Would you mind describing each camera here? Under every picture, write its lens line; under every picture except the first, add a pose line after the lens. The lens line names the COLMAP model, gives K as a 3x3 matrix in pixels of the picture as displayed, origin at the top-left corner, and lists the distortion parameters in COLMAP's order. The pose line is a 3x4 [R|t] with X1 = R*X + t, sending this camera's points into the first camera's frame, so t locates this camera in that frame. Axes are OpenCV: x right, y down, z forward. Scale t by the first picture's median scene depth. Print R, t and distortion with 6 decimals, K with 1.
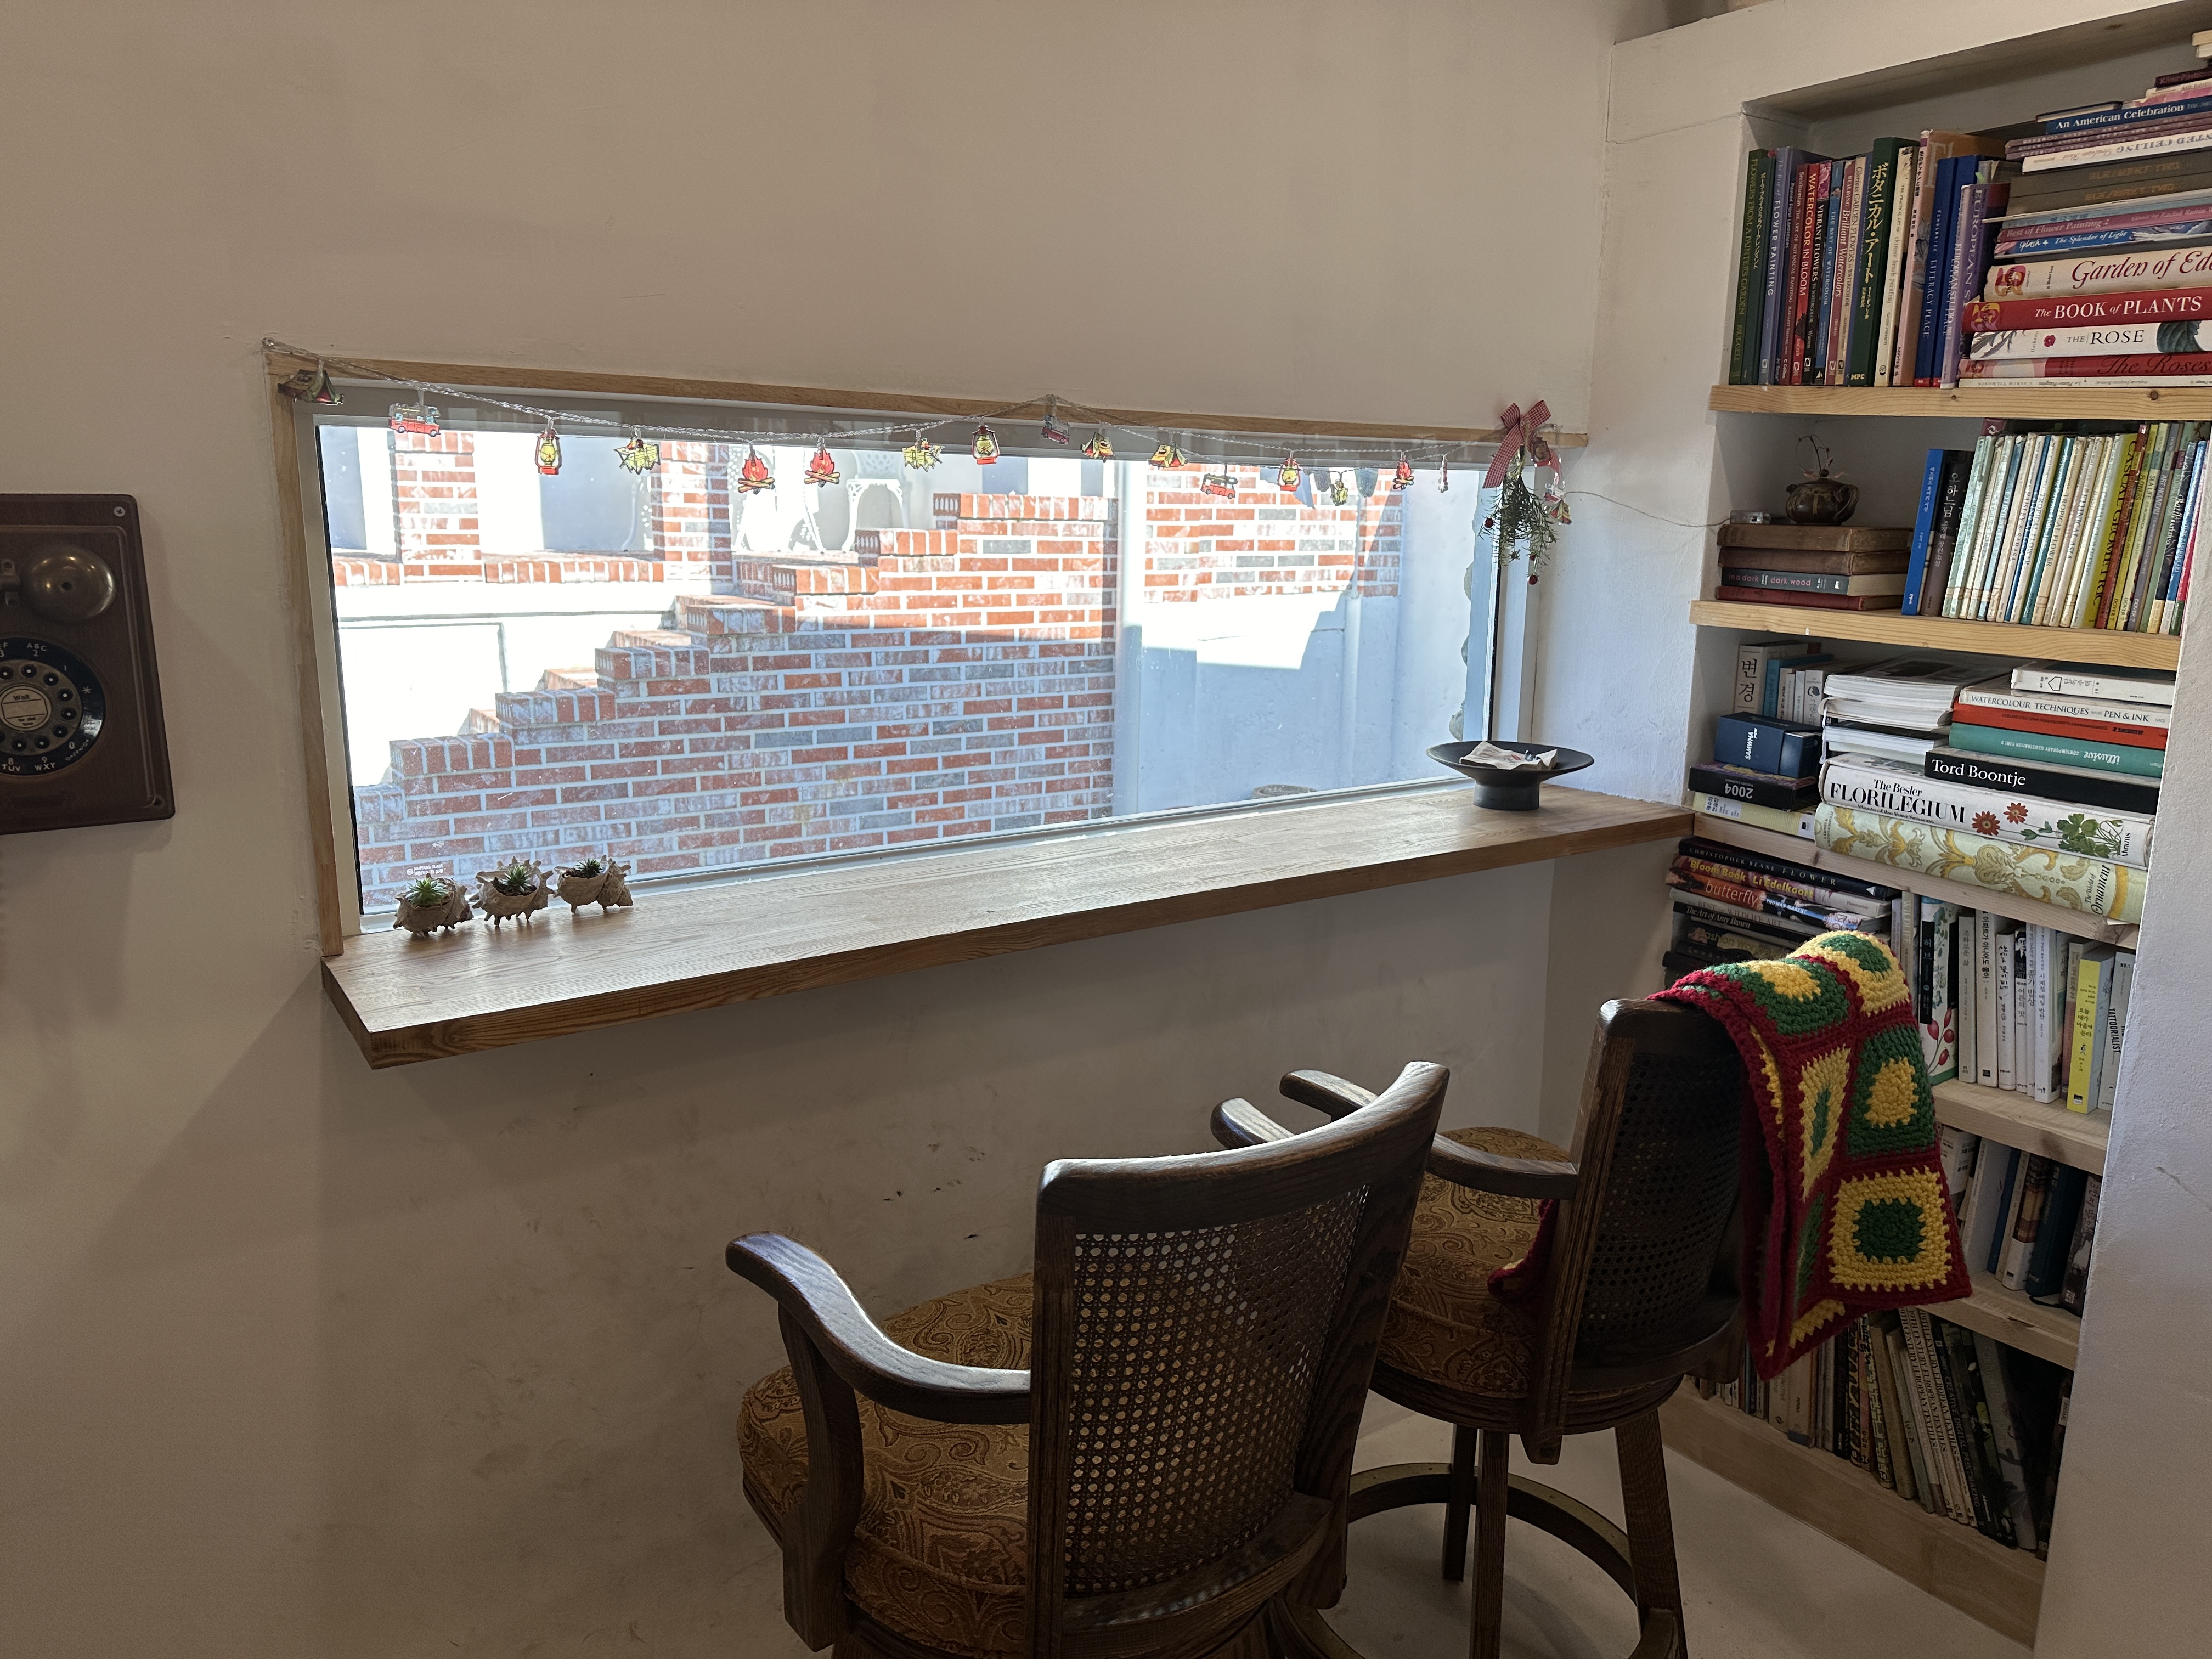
lens RADIAL K [[1544.7, 0, 1106.0], [0, 1544.7, 829.5], [0, 0, 1]] dist [-0.002641, -0.044701]
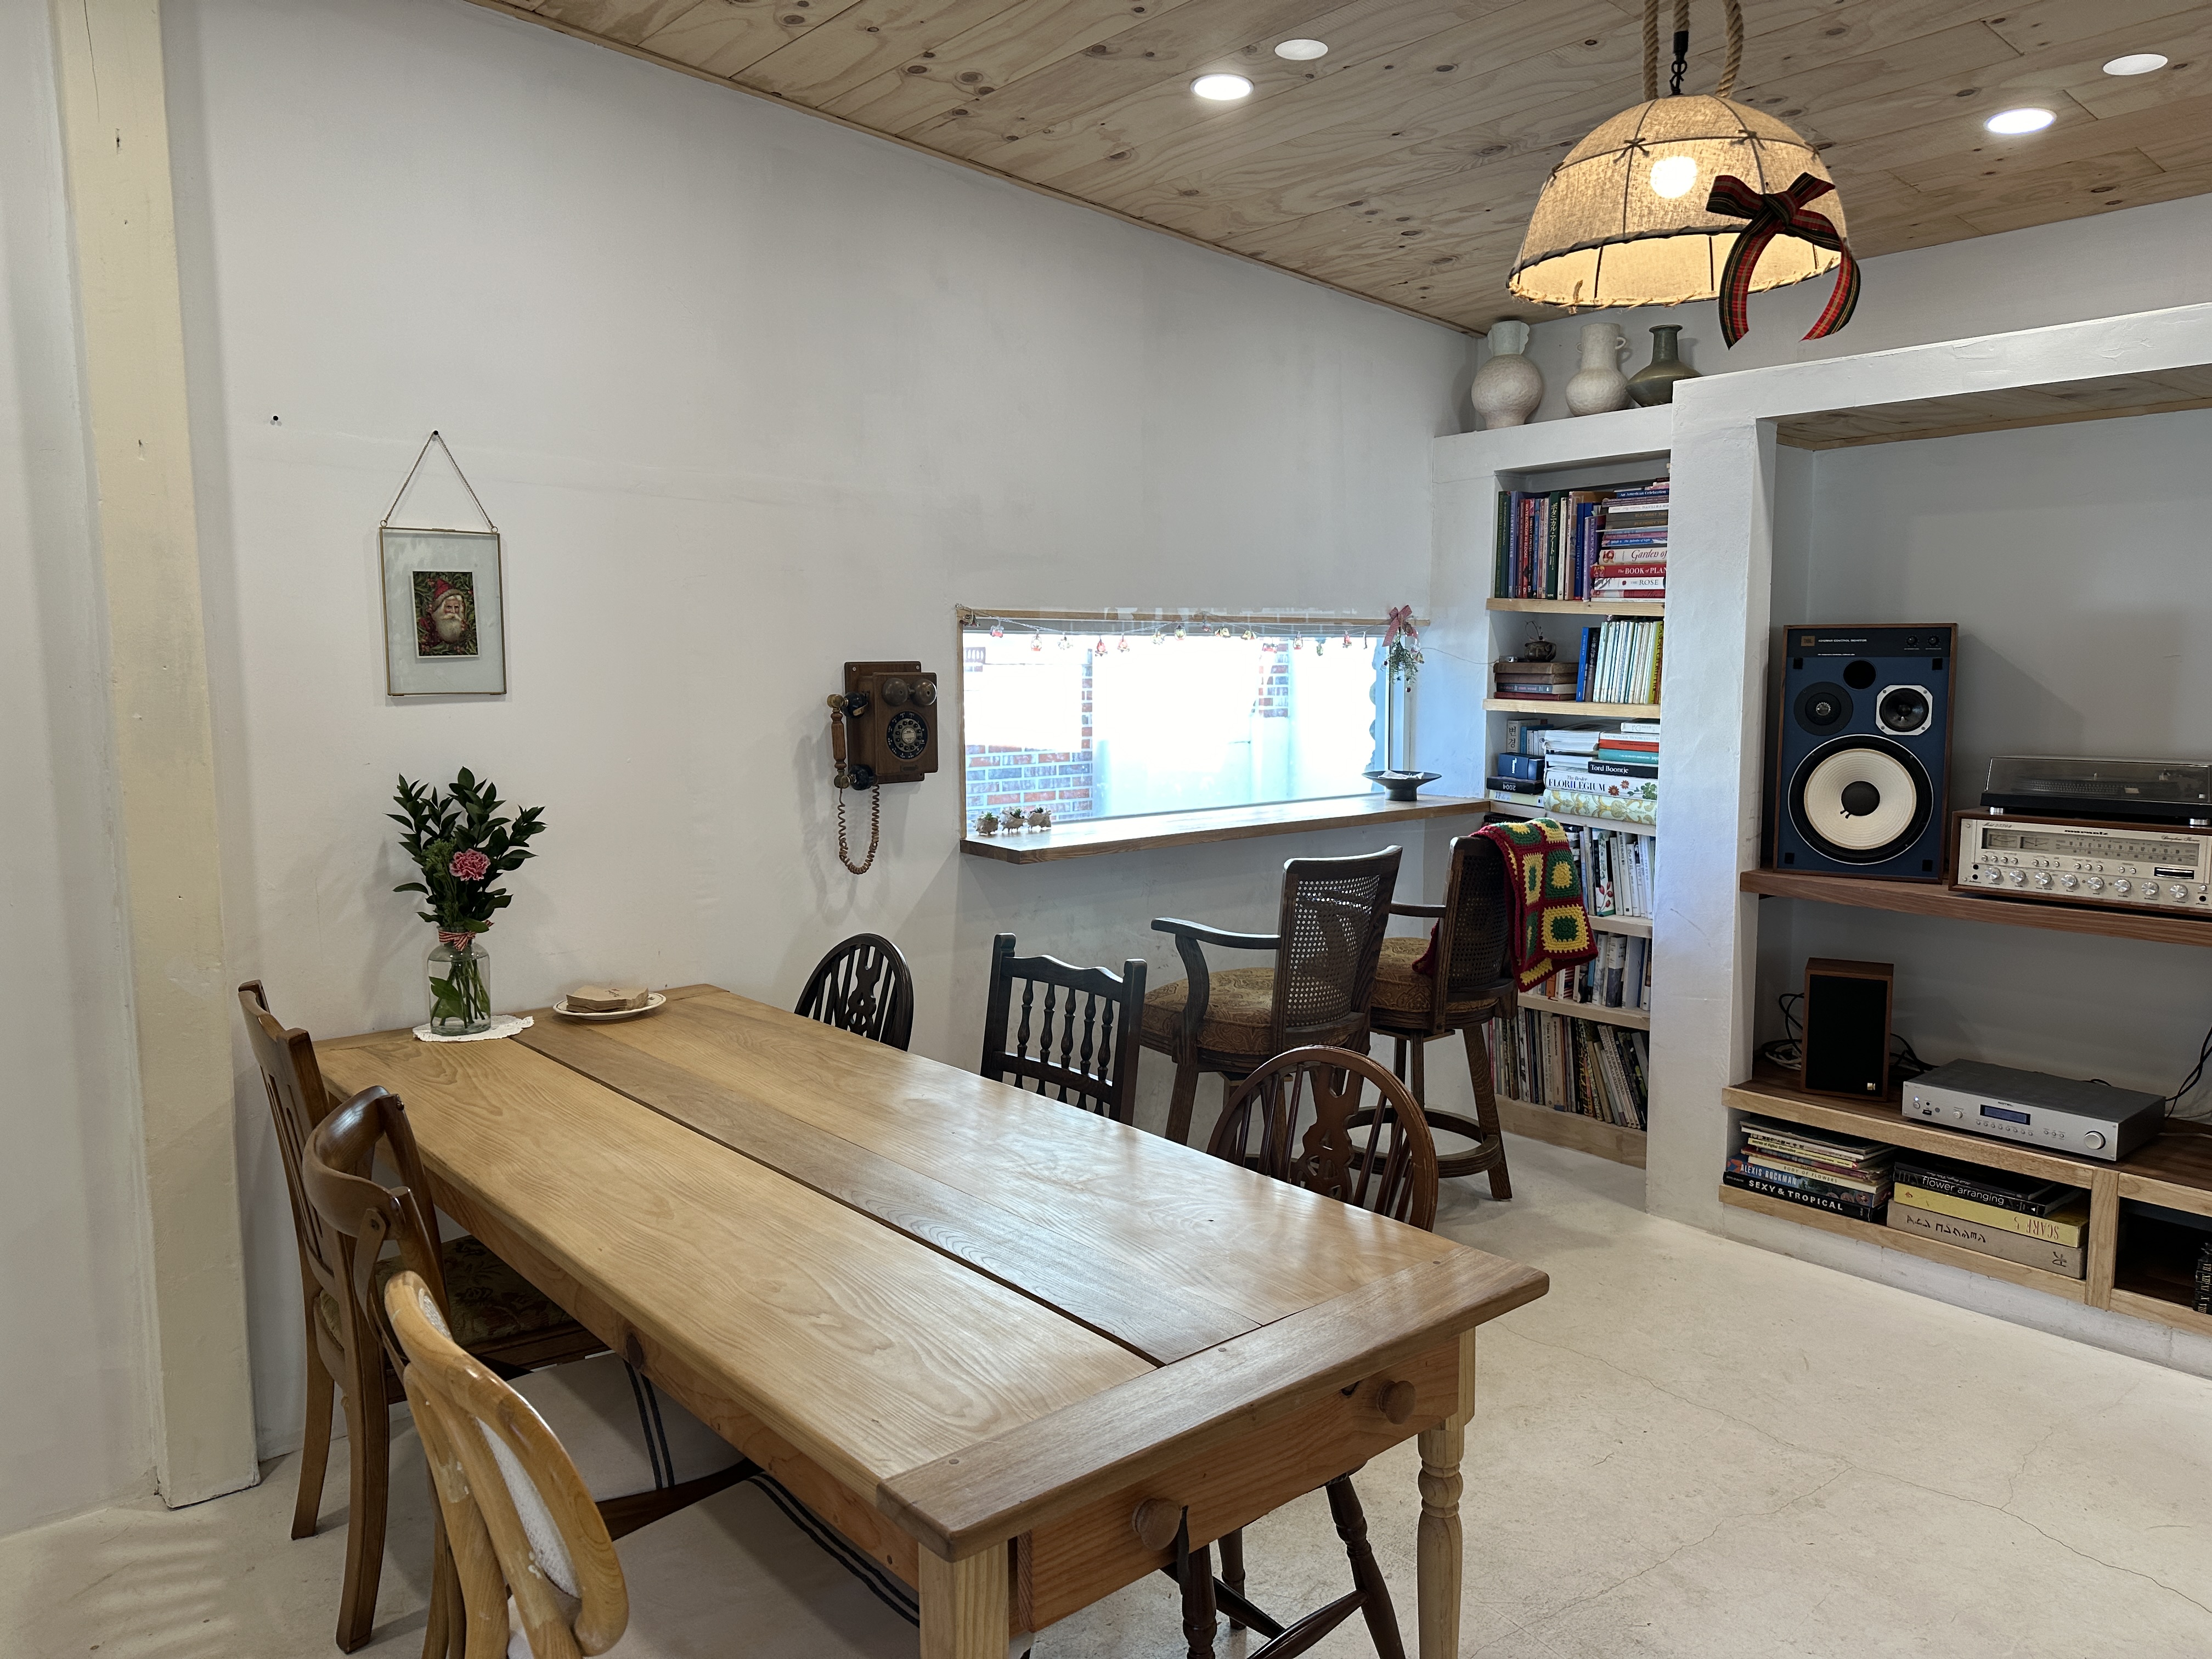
lens RADIAL K [[1546.6, 0, 1106.0], [0, 1546.6, 829.5], [0, 0, 1]] dist [0.044026, -0.045635]
pose [[0.994481, -0.023686, 0.102212, -0.379899], [0.032800, 0.995543, -0.088425, 0.215416], [-0.099662, 0.091289, 0.990825, -1.110462]]
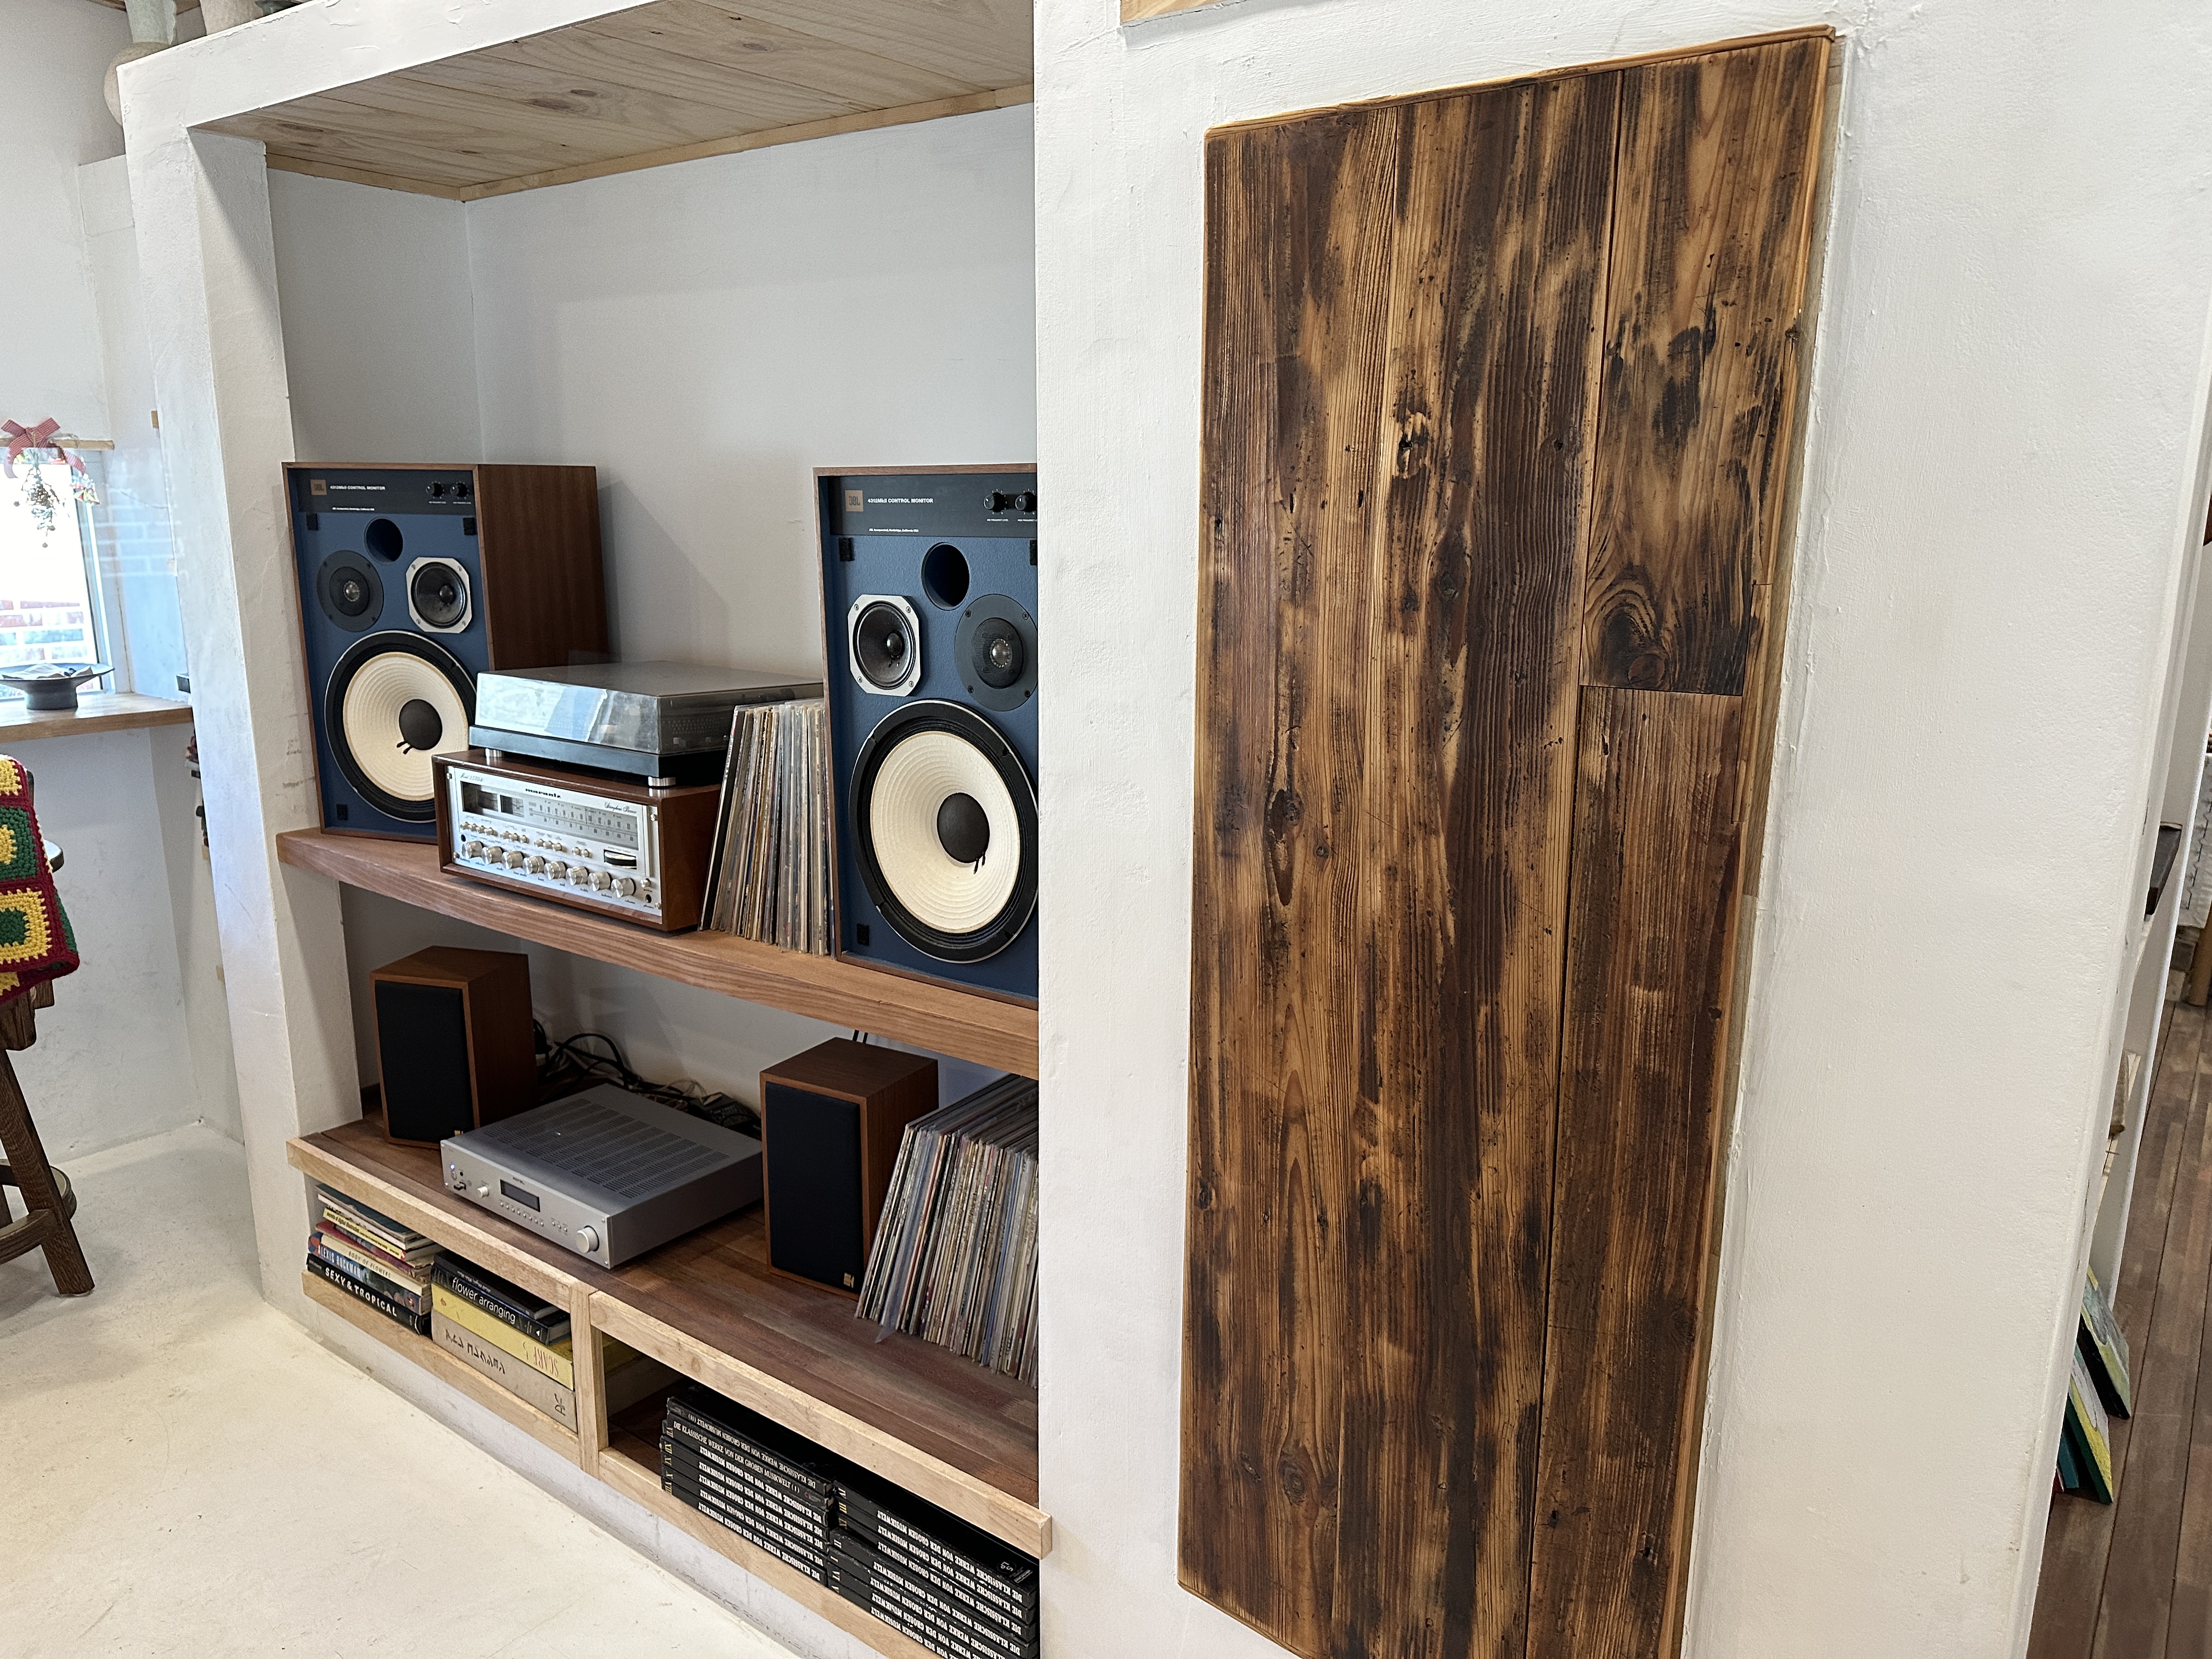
lens RADIAL K [[1560.5, 0, 1105.6], [0, 1560.5, 846.8], [0, 0, 1]] dist [-0.004367, -0.002778]
pose [[0.948912, -0.073121, 0.306951, 0.814814], [0.062700, 0.997076, 0.043690, 0.123808], [-0.309248, -0.022212, 0.950722, -0.743728]]
